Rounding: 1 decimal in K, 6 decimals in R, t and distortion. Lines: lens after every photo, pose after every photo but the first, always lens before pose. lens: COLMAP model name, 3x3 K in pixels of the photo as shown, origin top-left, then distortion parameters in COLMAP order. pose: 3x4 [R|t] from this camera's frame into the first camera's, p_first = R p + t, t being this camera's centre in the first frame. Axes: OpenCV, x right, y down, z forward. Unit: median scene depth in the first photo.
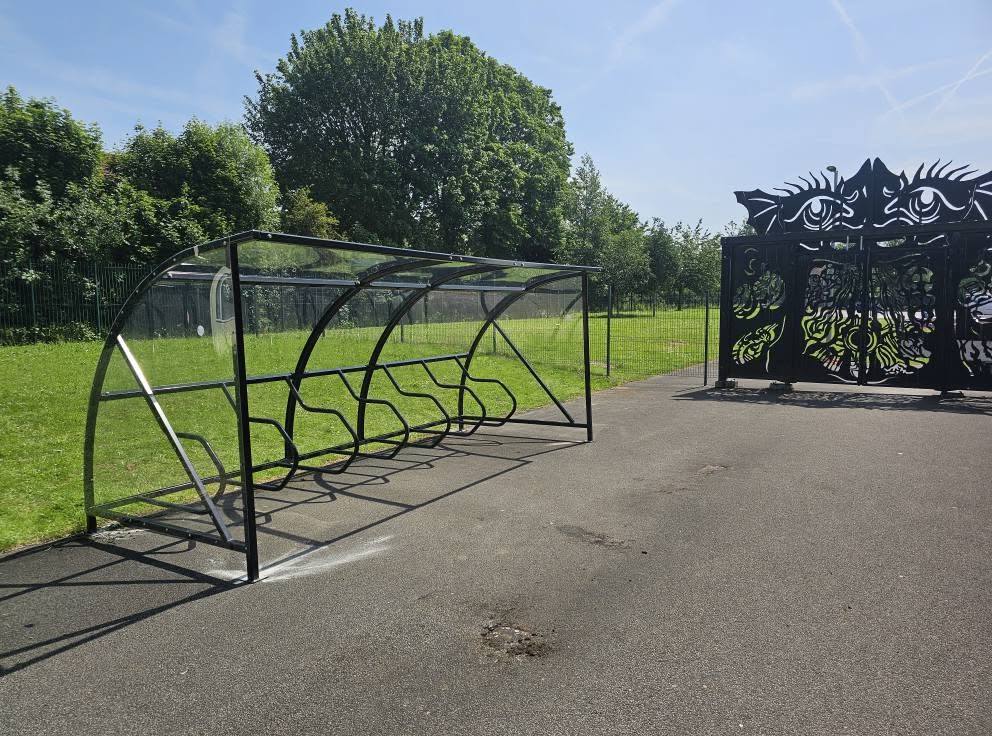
lens RADIAL K [[667.0, 0, 493.3], [0, 667.0, 366.8], [0, 0, 1]] dist [0.067769, -0.062800]
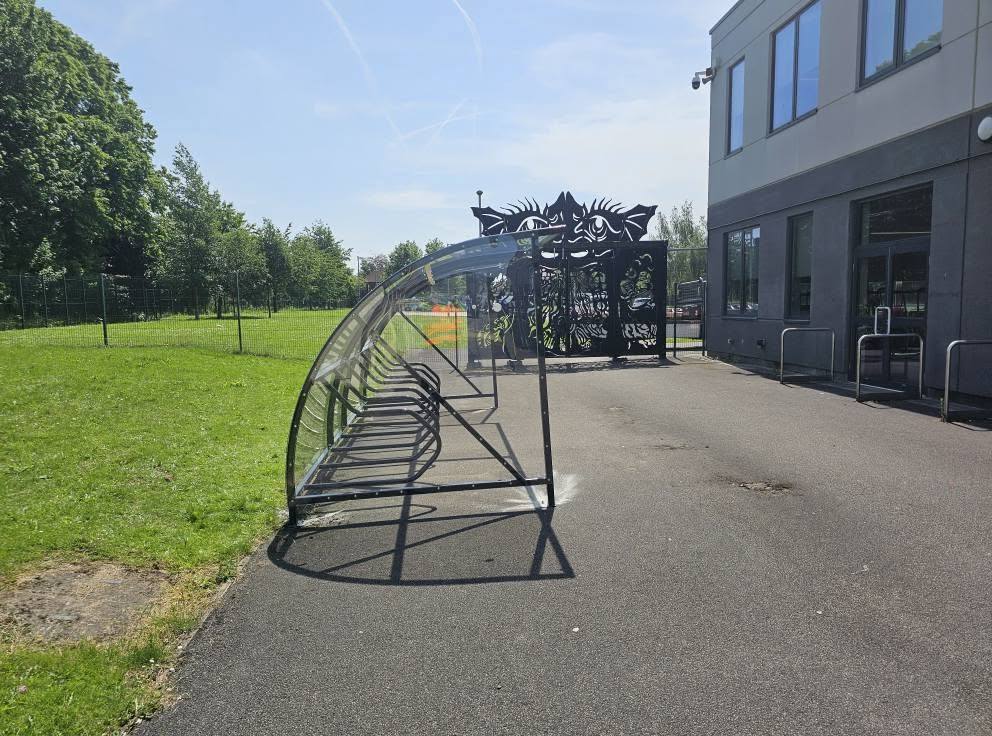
lens RADIAL K [[656.3, 0, 496.5], [0, 656.3, 383.2], [0, 0, 1]] dist [0.083313, -0.058136]
pose [[0.789418, -0.084134, 0.608063, -0.398146], [0.071674, 0.996421, 0.044817, 0.008907], [-0.609657, 0.008203, 0.792623, 0.028494]]
